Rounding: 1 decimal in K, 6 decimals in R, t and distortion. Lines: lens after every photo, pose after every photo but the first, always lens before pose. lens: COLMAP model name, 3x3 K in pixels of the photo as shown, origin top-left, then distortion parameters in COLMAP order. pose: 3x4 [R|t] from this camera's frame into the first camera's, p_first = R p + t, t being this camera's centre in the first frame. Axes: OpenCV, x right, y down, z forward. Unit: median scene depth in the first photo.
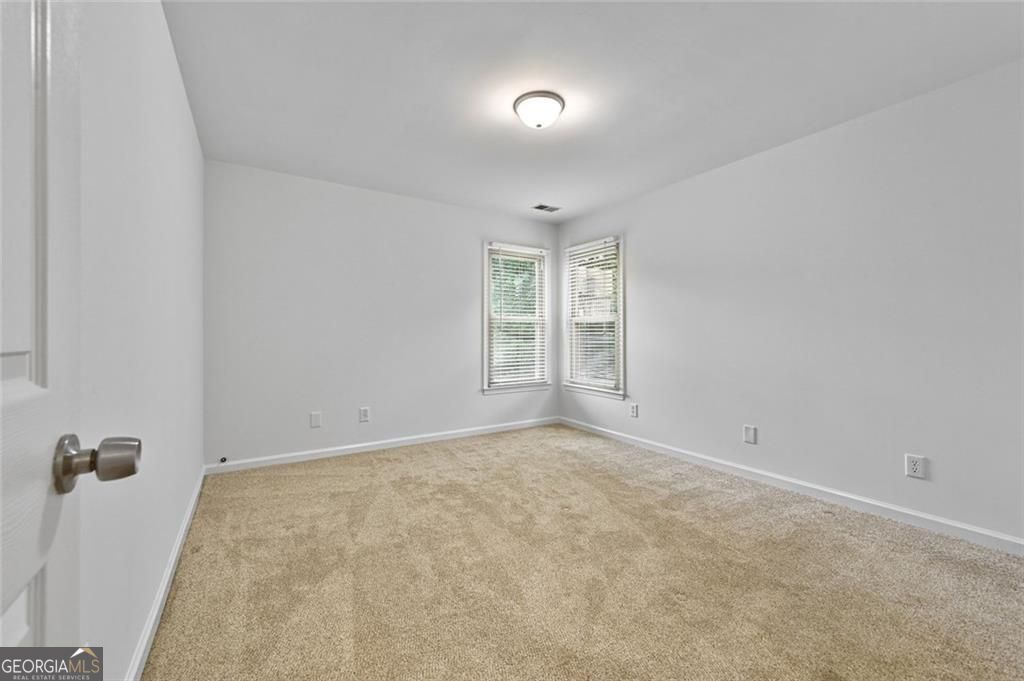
lens RADIAL K [[409.0, 0, 509.6], [0, 409.0, 337.1], [0, 0, 1]] dist [-0.002034, 0.000283]
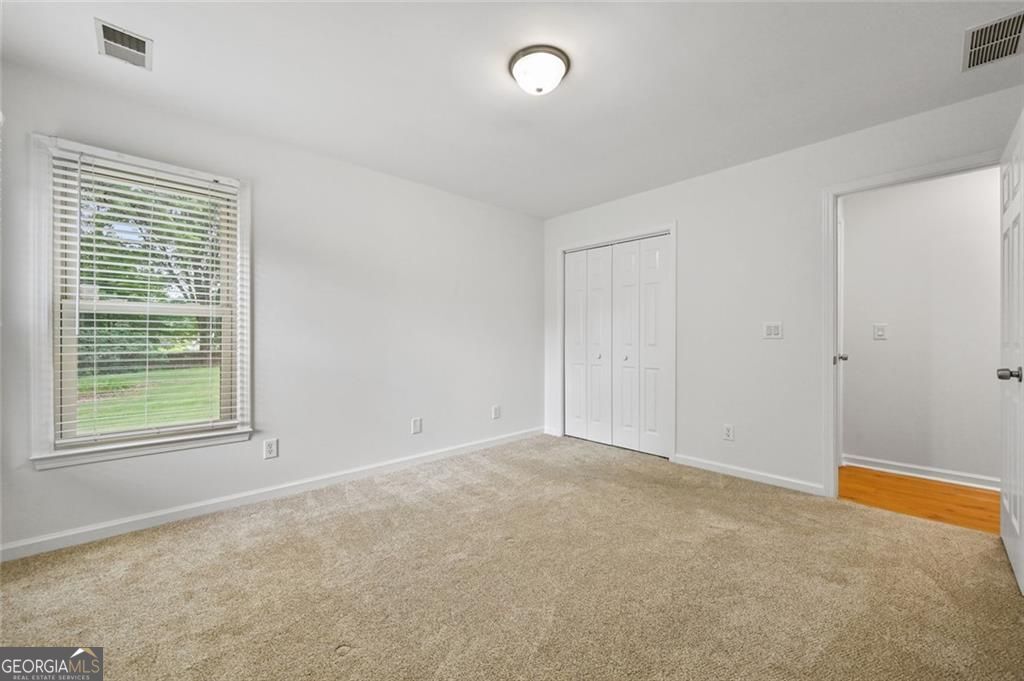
lens RADIAL K [[409.0, 0, 516.0], [0, 409.0, 341.2], [0, 0, 1]] dist [-0.002034, 0.000283]
pose [[-0.200550, -0.011186, 0.979620, -0.450736], [0.003051, 0.999923, 0.012042, -0.008929], [-0.979679, 0.005404, -0.200500, 0.736748]]
